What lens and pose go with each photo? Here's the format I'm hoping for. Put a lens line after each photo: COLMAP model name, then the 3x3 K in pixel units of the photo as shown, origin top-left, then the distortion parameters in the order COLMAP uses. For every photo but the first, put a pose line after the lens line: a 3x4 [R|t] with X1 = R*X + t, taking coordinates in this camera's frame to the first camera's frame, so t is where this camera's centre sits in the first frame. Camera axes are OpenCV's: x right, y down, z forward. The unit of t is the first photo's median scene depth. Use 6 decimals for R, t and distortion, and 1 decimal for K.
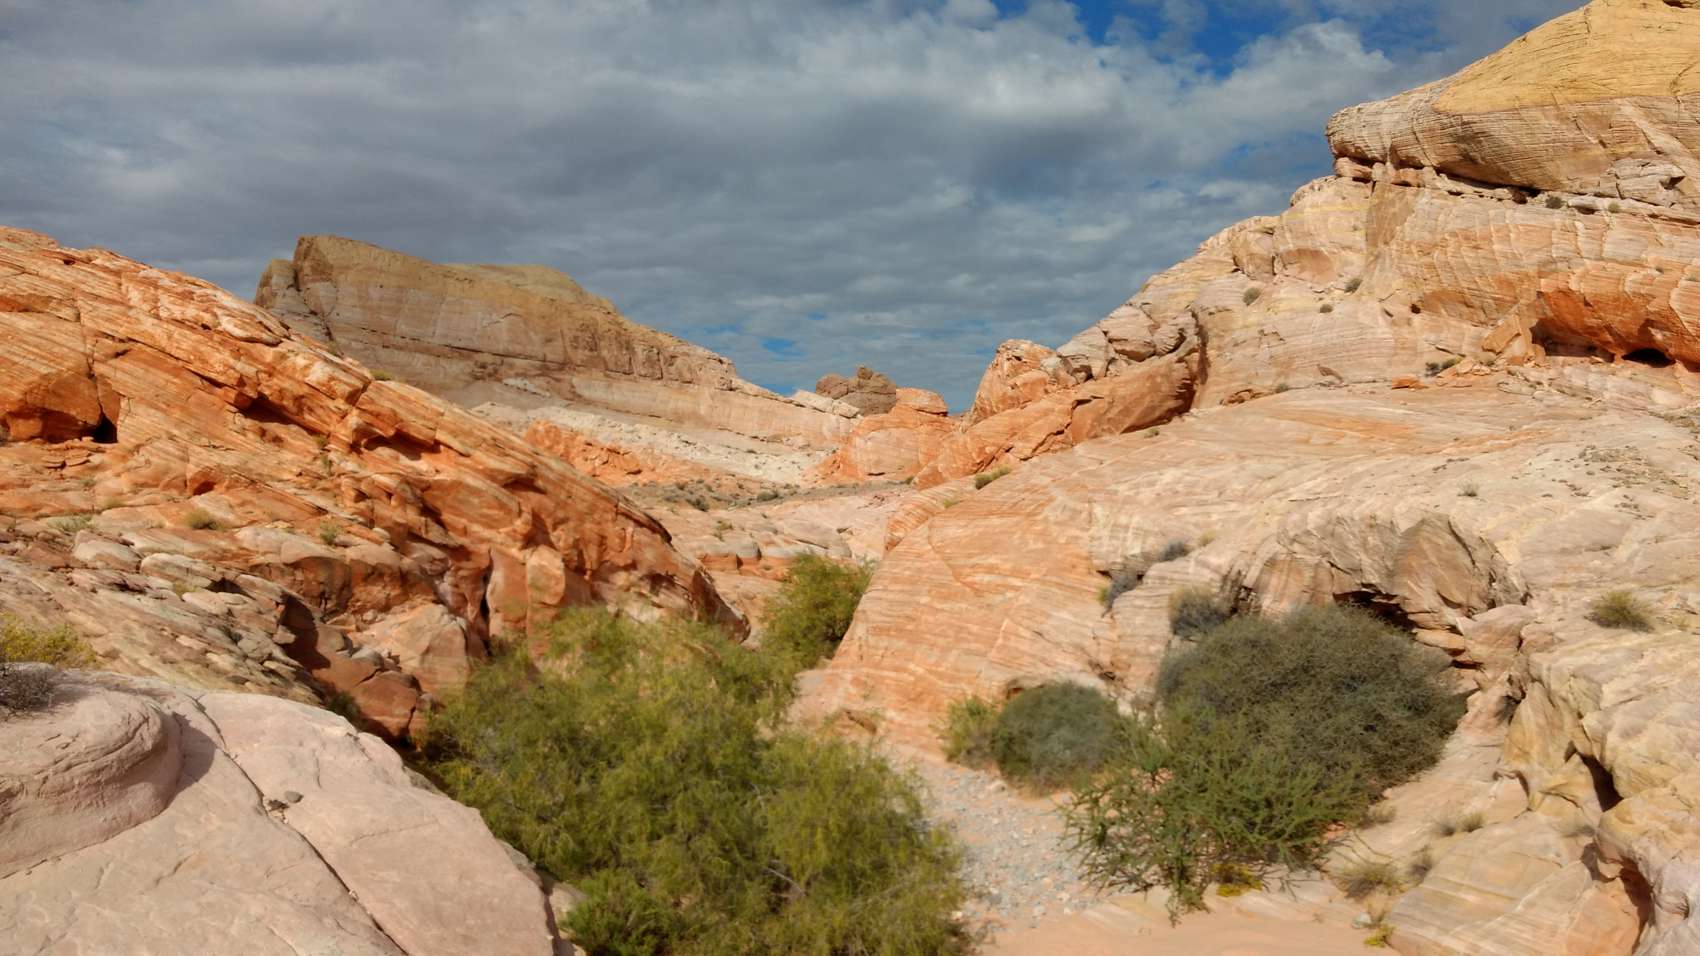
lens RADIAL K [[1336.4, 0, 850.1], [0, 1336.4, 462.6], [0, 0, 1]] dist [0.017616, 0.035420]
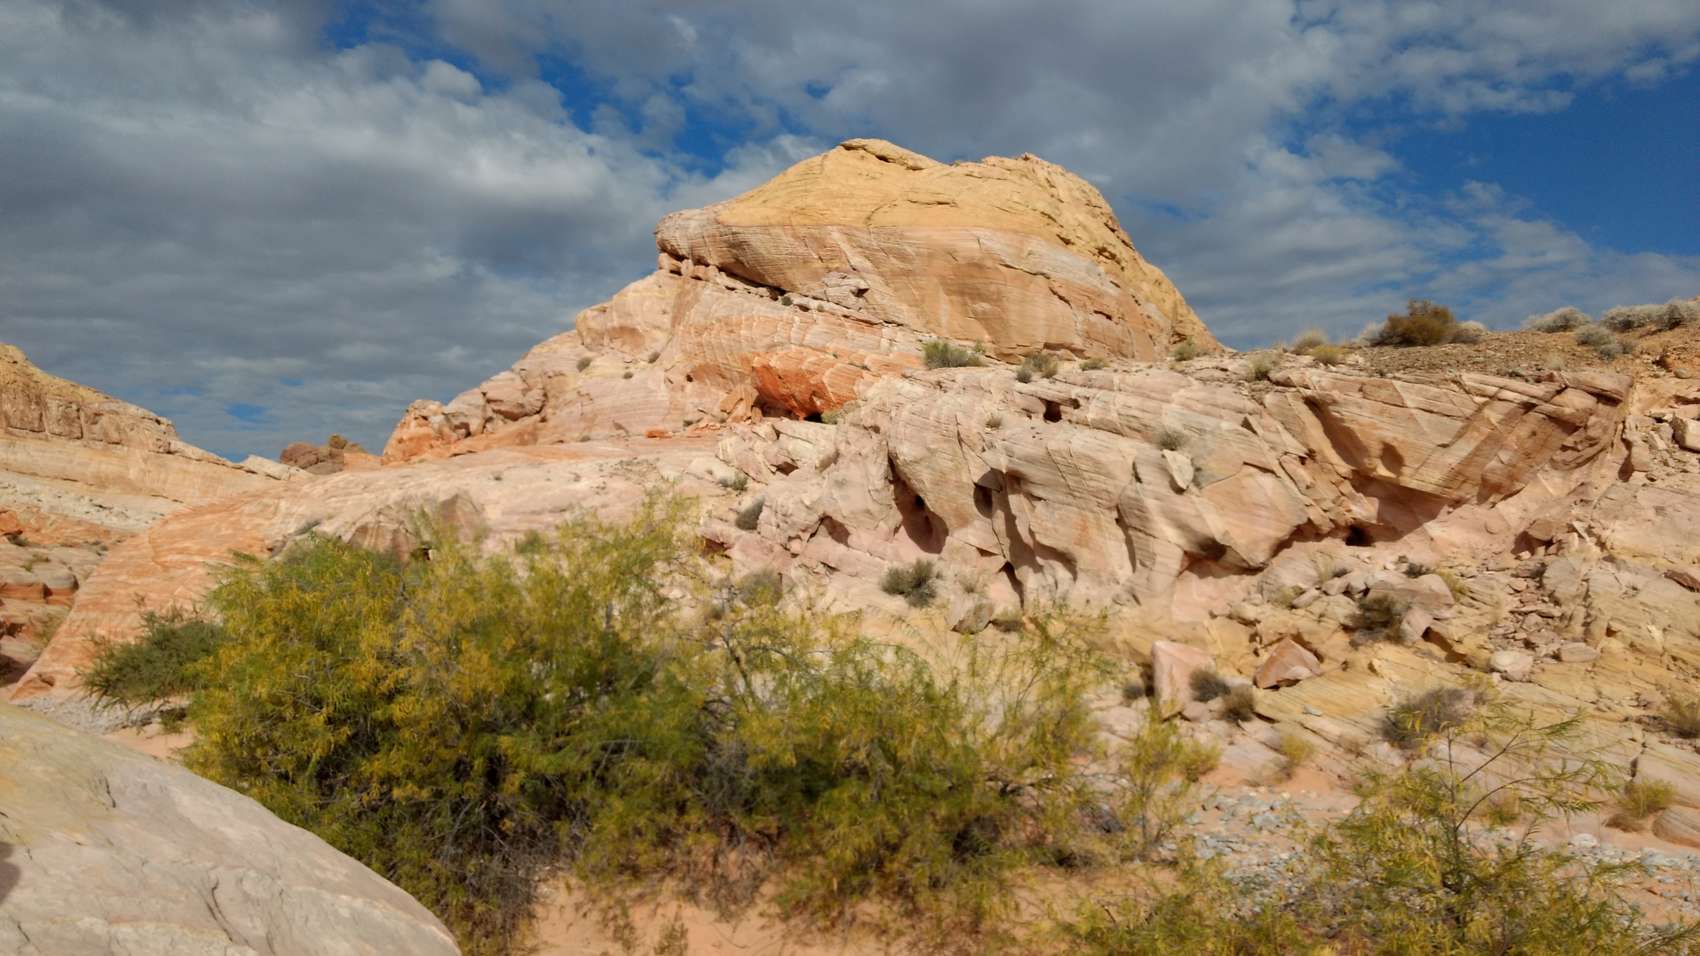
lens RADIAL K [[1336.4, 0, 854.9], [0, 1336.4, 473.4], [0, 0, 1]] dist [0.017616, 0.035420]
pose [[0.932870, 0.027239, 0.359182, 0.119605], [-0.008219, 0.998487, -0.054376, 0.036268], [-0.360119, 0.047773, 0.931682, -0.182876]]
